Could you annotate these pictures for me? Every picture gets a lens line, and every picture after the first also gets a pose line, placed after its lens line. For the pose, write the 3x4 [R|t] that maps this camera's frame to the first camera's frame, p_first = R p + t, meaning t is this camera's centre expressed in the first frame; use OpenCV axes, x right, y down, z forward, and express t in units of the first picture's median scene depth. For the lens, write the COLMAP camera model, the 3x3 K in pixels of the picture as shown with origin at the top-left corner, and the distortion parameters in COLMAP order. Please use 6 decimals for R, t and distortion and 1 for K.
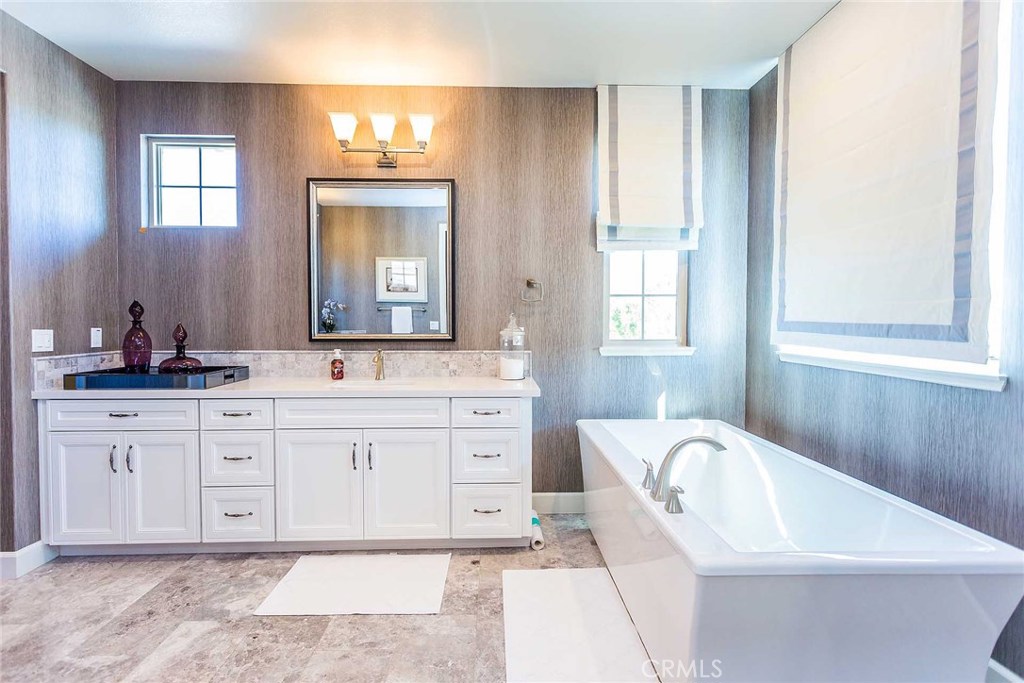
lens RADIAL K [[489.8, 0, 510.5], [0, 489.8, 337.2], [0, 0, 1]] dist [0.005631, -0.001337]
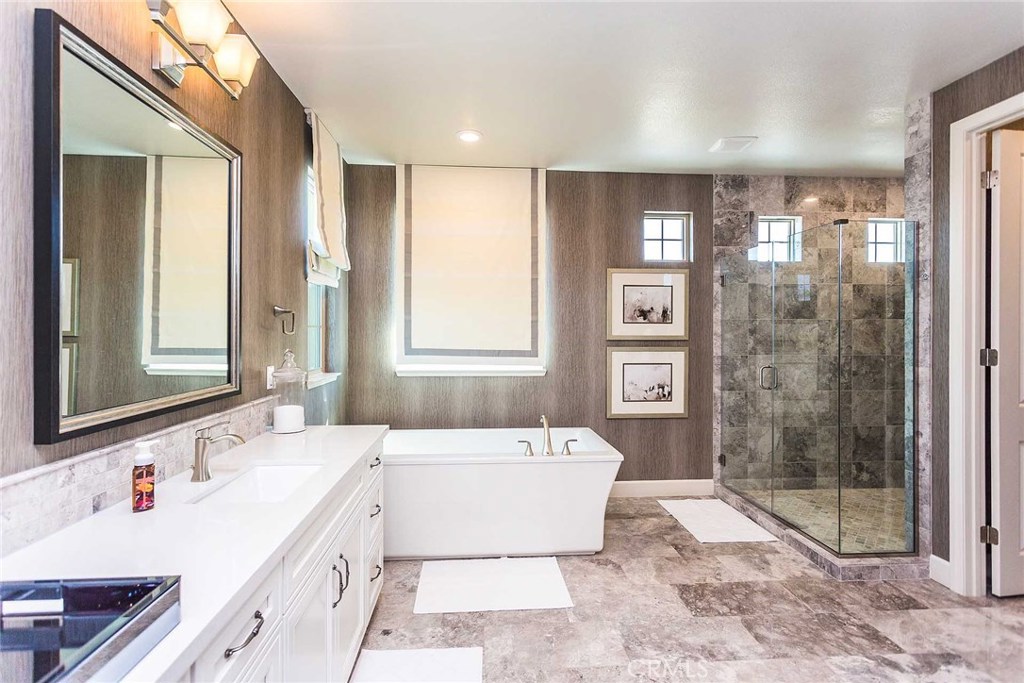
lens RADIAL K [[489.8, 0, 515.2], [0, 489.8, 335.7], [0, 0, 1]] dist [0.005631, -0.001337]
pose [[-0.042618, -0.006822, 0.999068, -1.156485], [0.028698, 0.999556, 0.008050, -0.093203], [-0.998679, 0.029014, -0.042403, 0.944048]]
